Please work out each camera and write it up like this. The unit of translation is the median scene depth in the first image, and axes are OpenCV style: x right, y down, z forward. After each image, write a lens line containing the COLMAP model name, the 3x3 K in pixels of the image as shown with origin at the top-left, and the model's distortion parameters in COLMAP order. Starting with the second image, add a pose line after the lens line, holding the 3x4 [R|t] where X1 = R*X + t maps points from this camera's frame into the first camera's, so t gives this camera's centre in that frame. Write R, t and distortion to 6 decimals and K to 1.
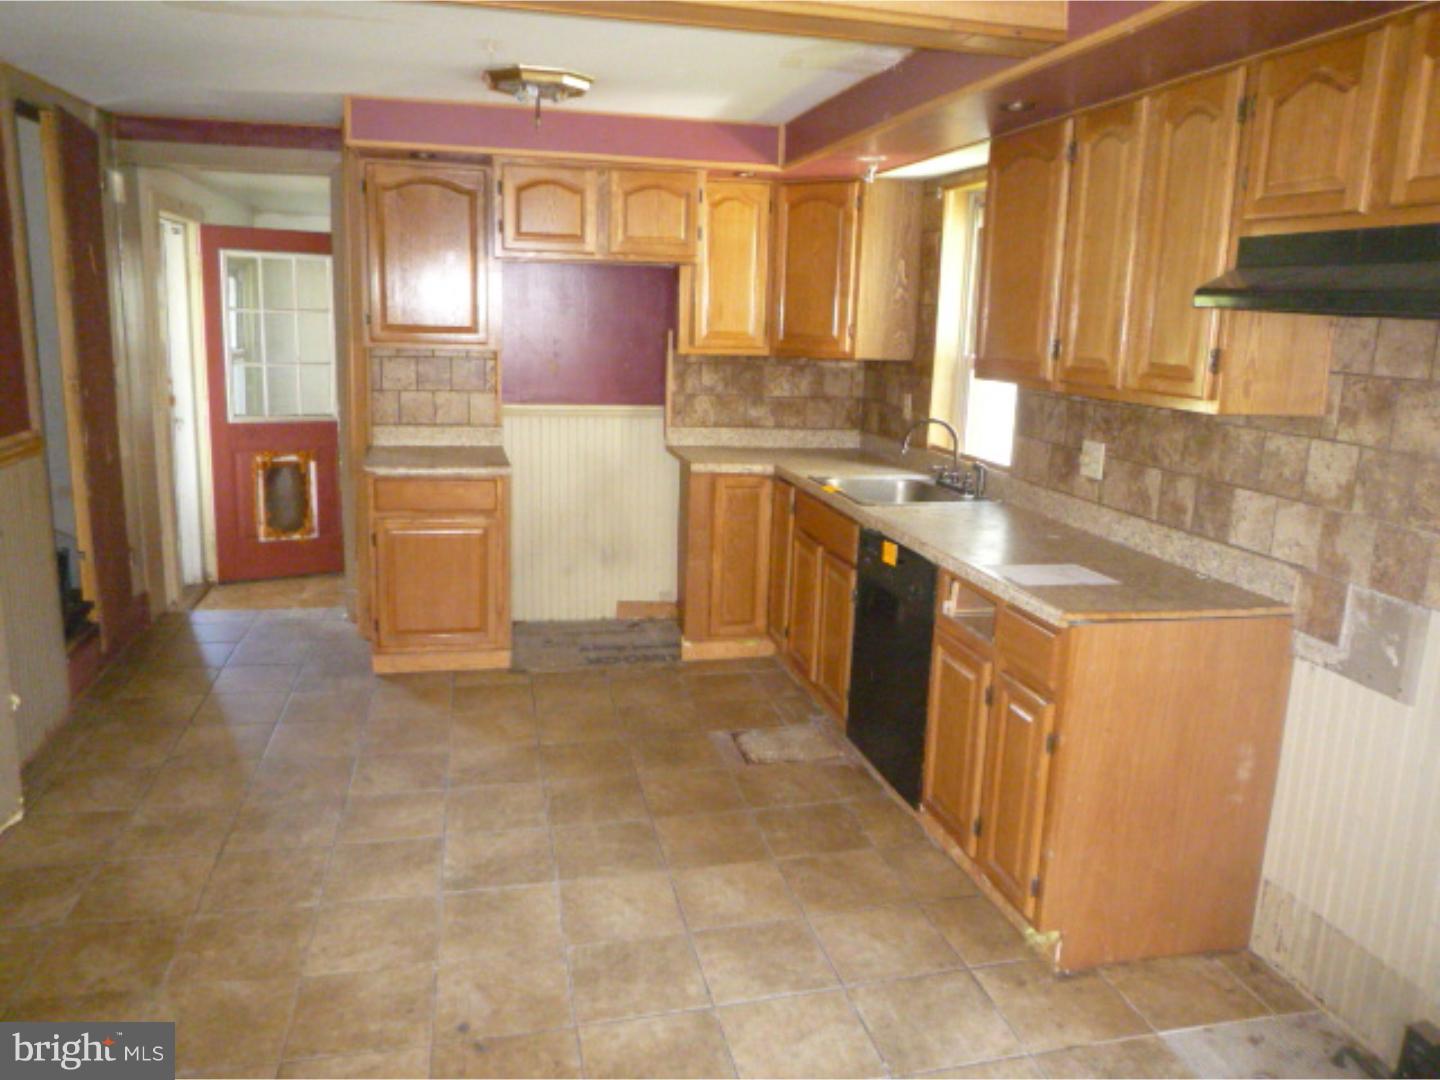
lens RADIAL K [[1086.8, 0, 720.4], [0, 1086.8, 537.6], [0, 0, 1]] dist [-0.027049, -0.008915]
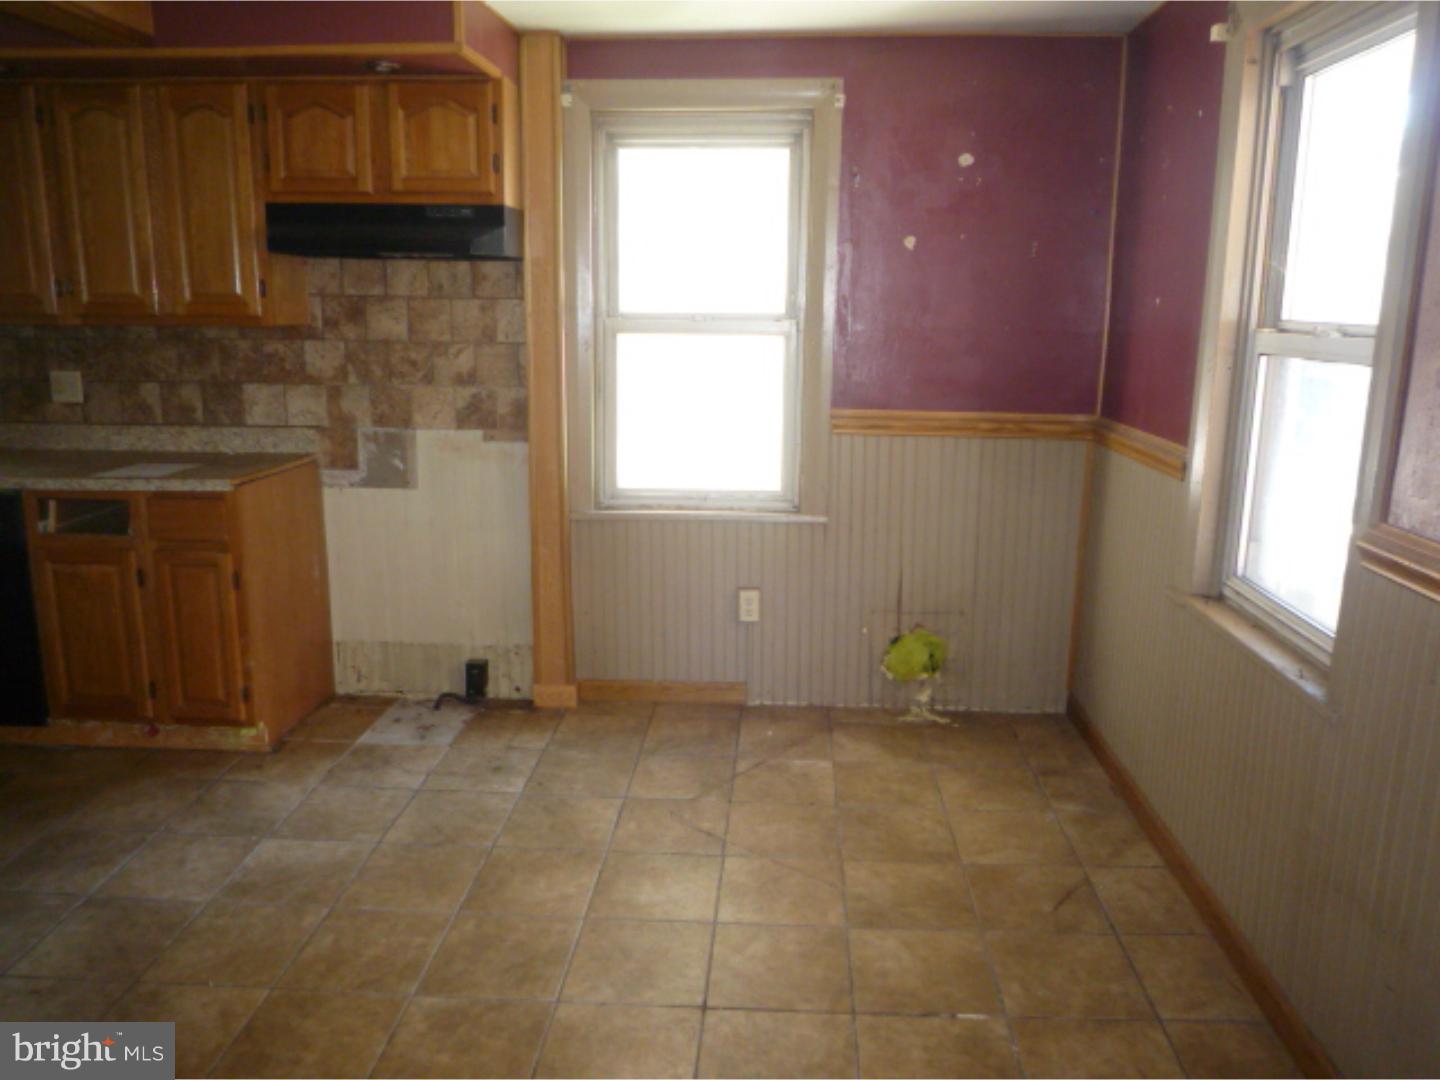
lens RADIAL K [[1086.8, 0, 722.7], [0, 1086.8, 539.1], [0, 0, 1]] dist [-0.027049, -0.008915]
pose [[0.282772, -0.230403, 0.931104, -0.730794], [0.190275, 0.964905, 0.180981, 0.013248], [-0.940125, 0.125990, 0.316688, 0.011276]]
